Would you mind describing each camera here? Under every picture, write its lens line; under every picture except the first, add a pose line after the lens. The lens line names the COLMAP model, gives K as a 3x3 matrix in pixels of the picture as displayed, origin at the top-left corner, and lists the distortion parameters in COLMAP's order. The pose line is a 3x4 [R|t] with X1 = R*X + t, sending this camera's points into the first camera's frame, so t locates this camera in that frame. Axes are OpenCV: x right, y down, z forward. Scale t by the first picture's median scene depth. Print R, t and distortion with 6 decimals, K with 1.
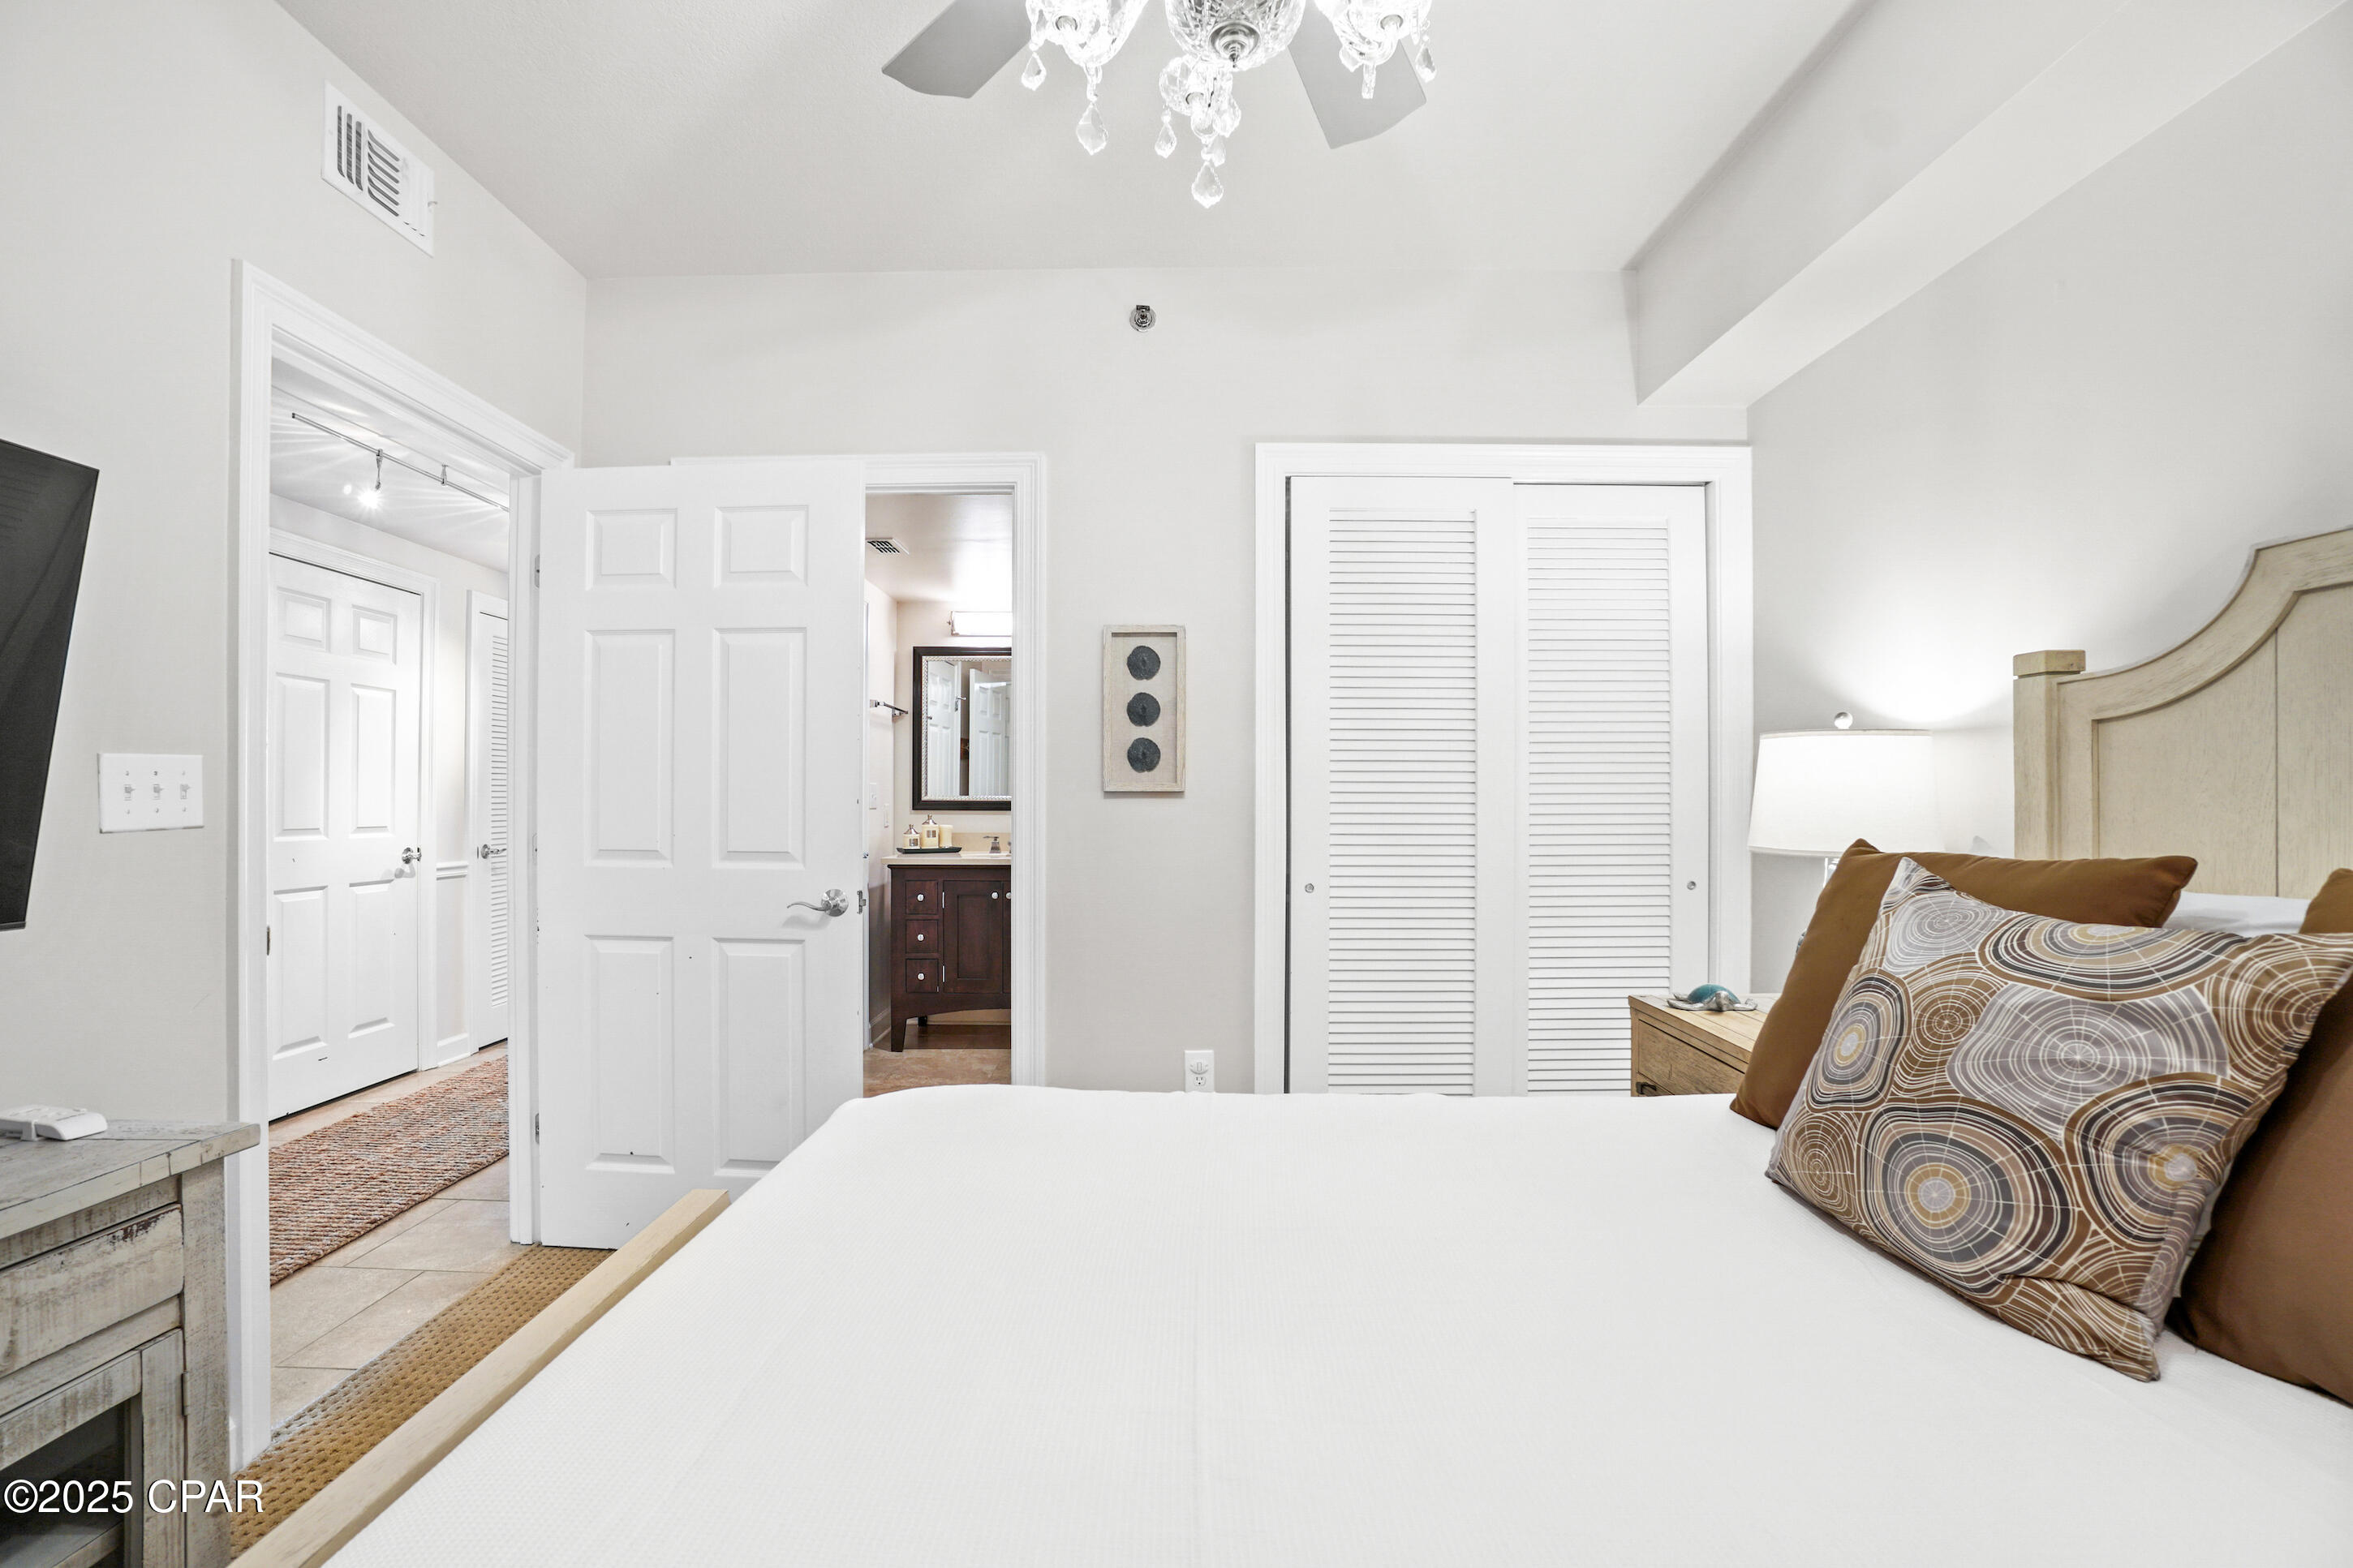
lens RADIAL K [[1041.5, 0, 1149.5], [0, 1041.5, 803.7], [0, 0, 1]] dist [-0.059930, 0.024477]
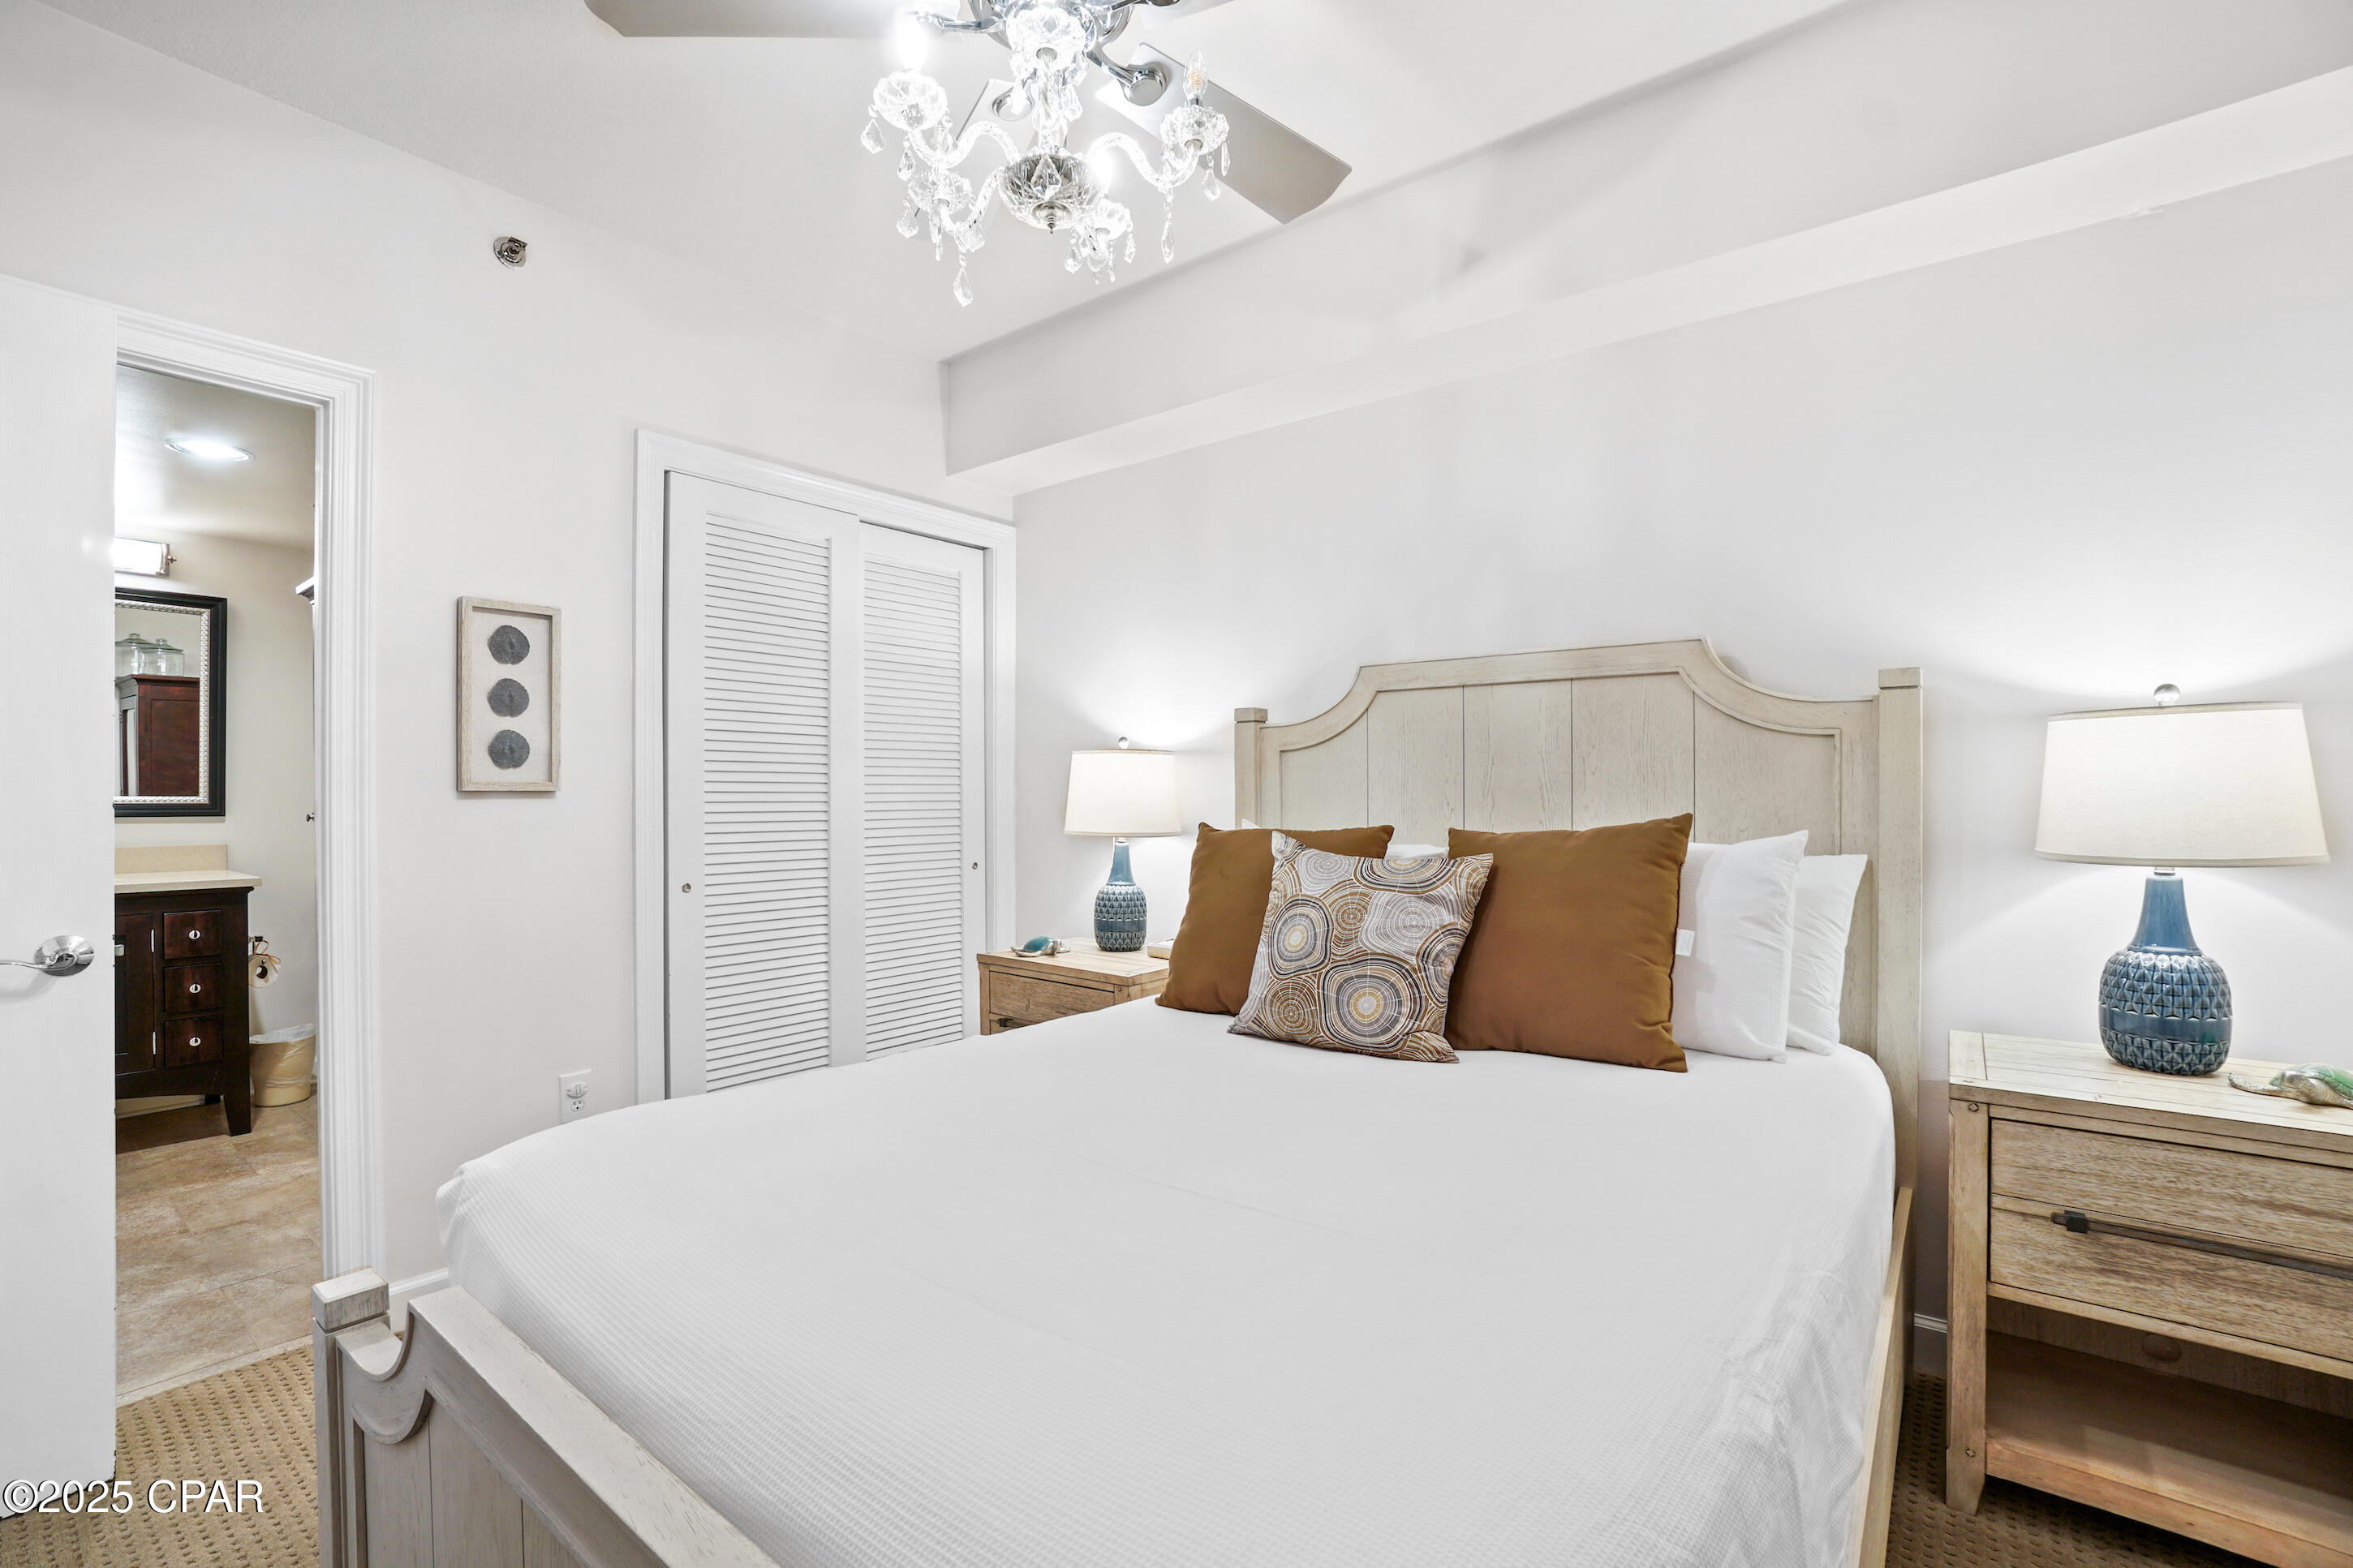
lens RADIAL K [[1048.0, 0, 1147.6], [0, 1048.0, 803.0], [0, 0, 1]] dist [-0.064326, 0.025399]
pose [[0.621088, -0.006980, 0.783710, -0.423483], [0.007237, 0.999969, 0.003171, -0.000355], [-0.783708, 0.003703, 0.621119, 0.044506]]
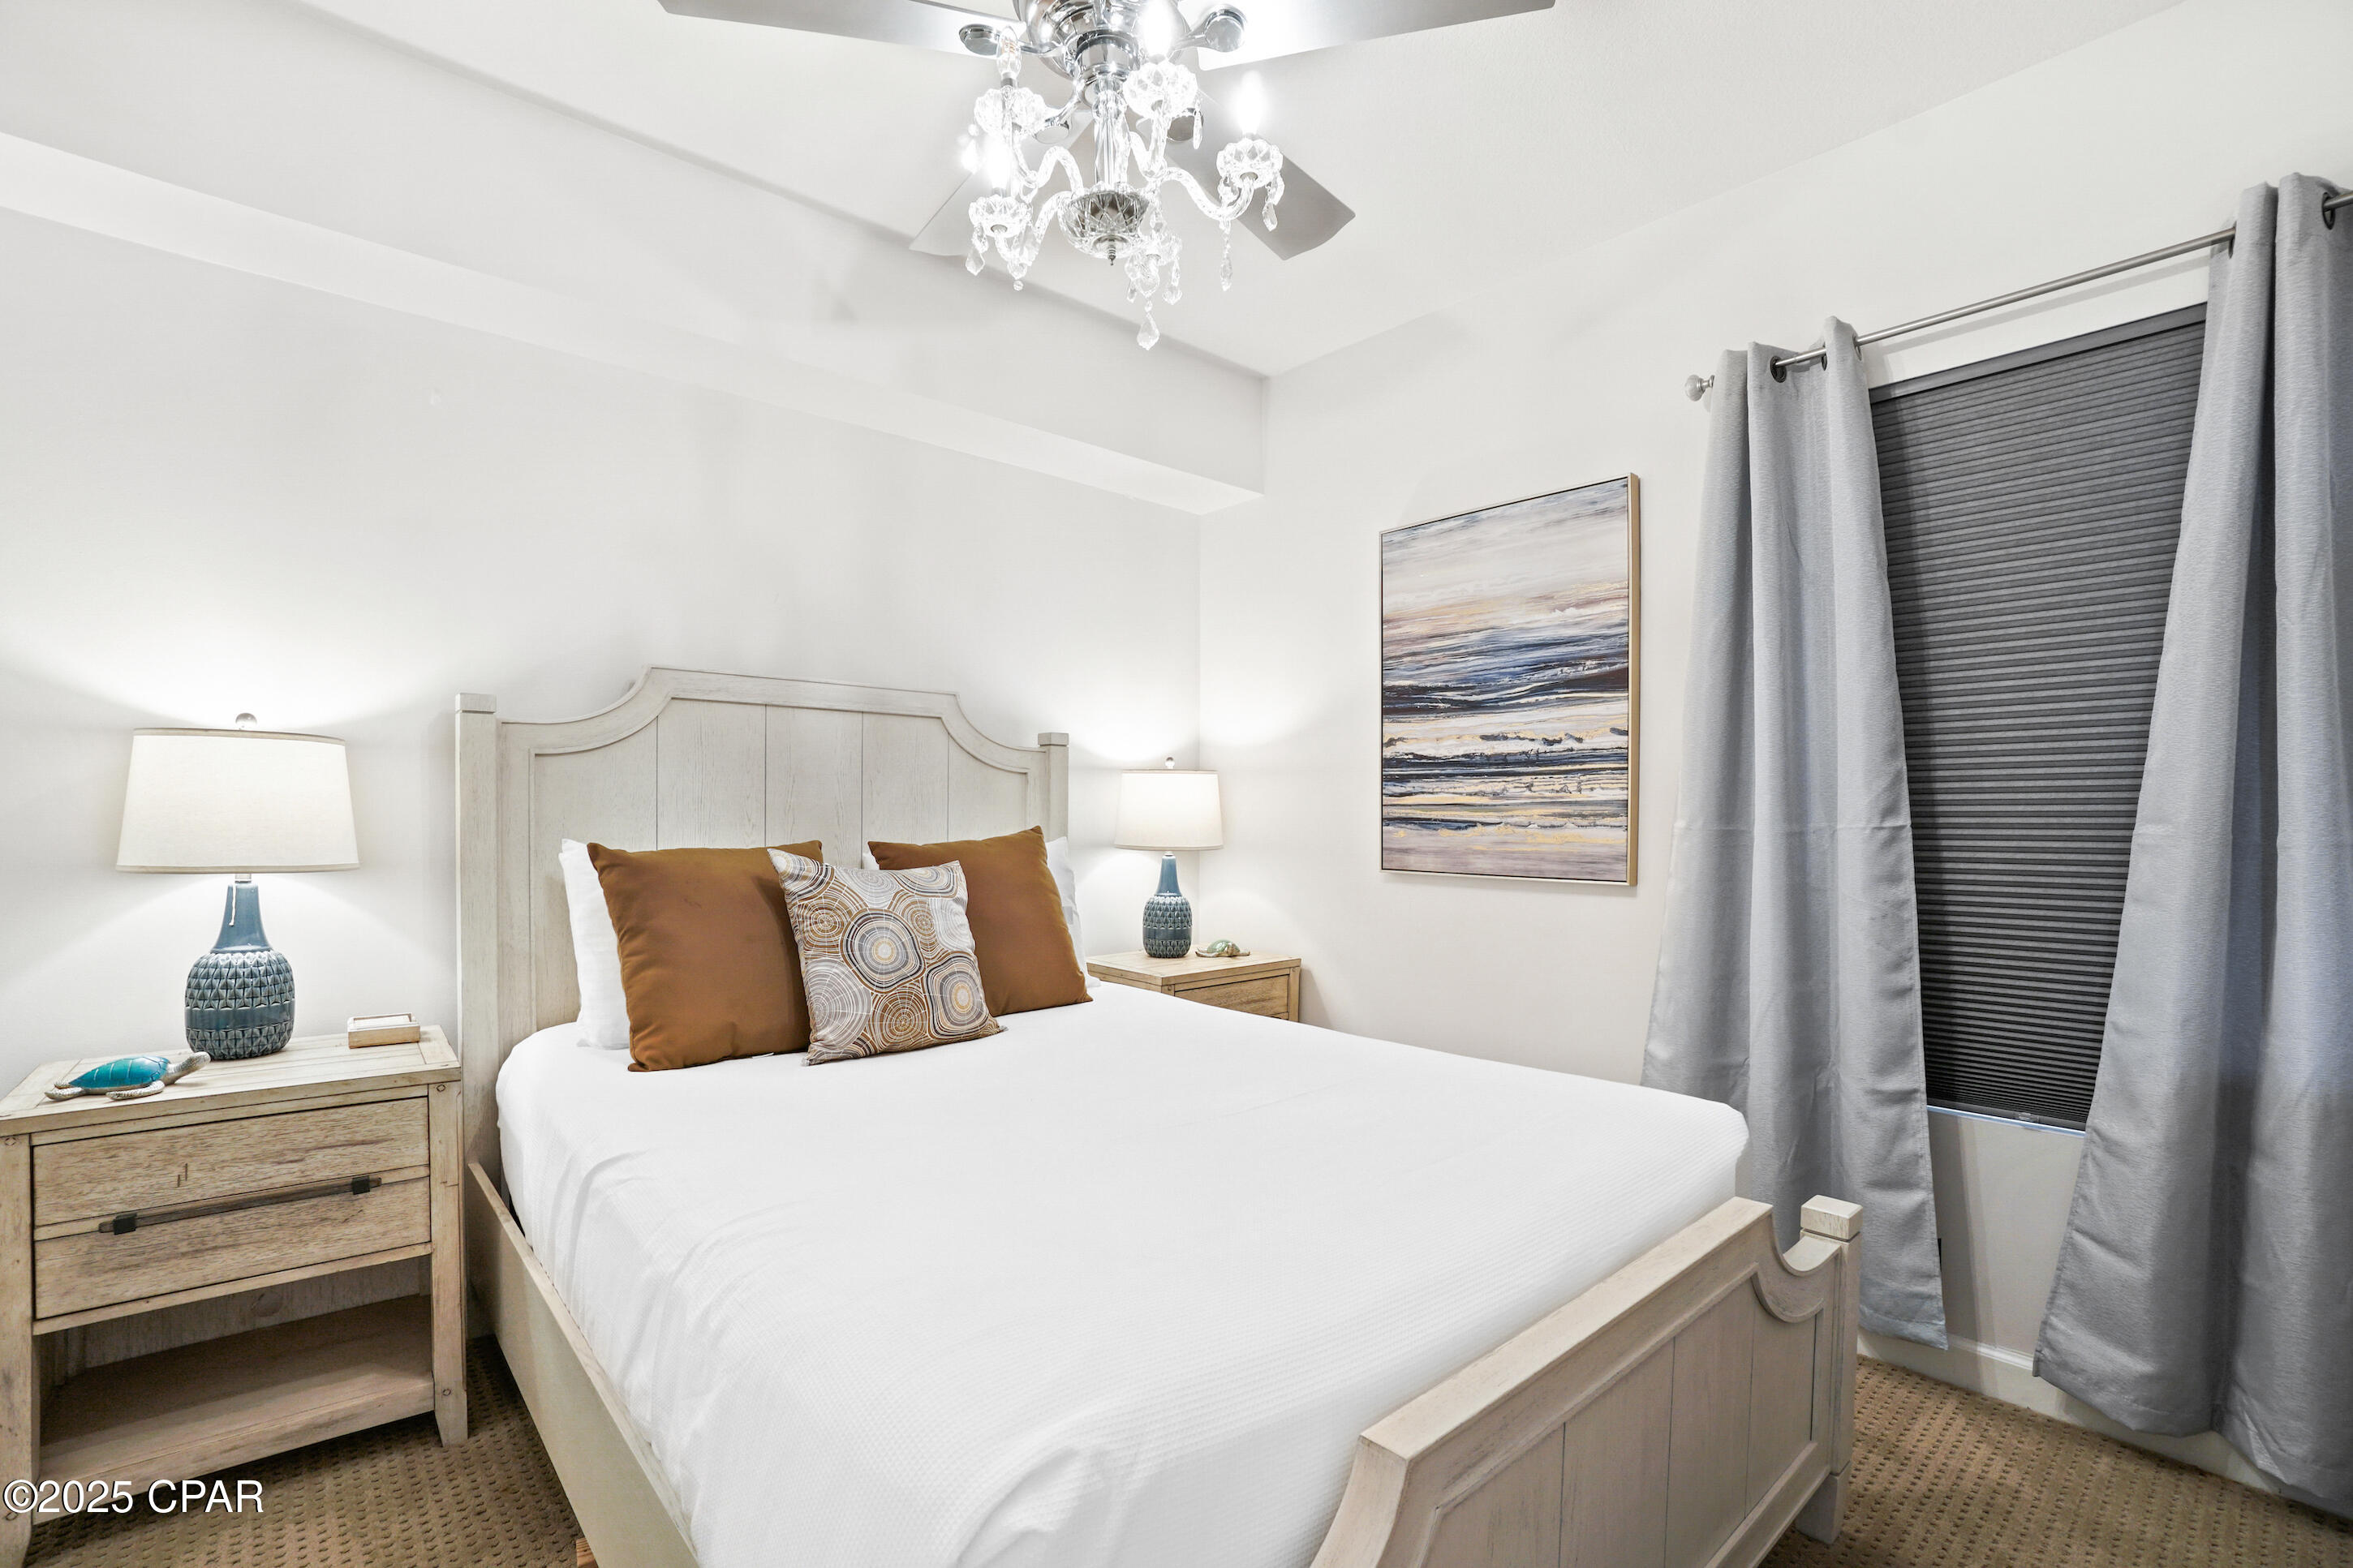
lens RADIAL K [[1063.4, 0, 1141.3], [0, 1063.4, 844.3], [0, 0, 1]] dist [-0.034510, 0.000883]
pose [[-0.661607, -0.023344, 0.749487, -0.483811], [-0.001508, 0.999555, 0.029802, -0.001844], [-0.749849, 0.018587, -0.661348, 0.925036]]
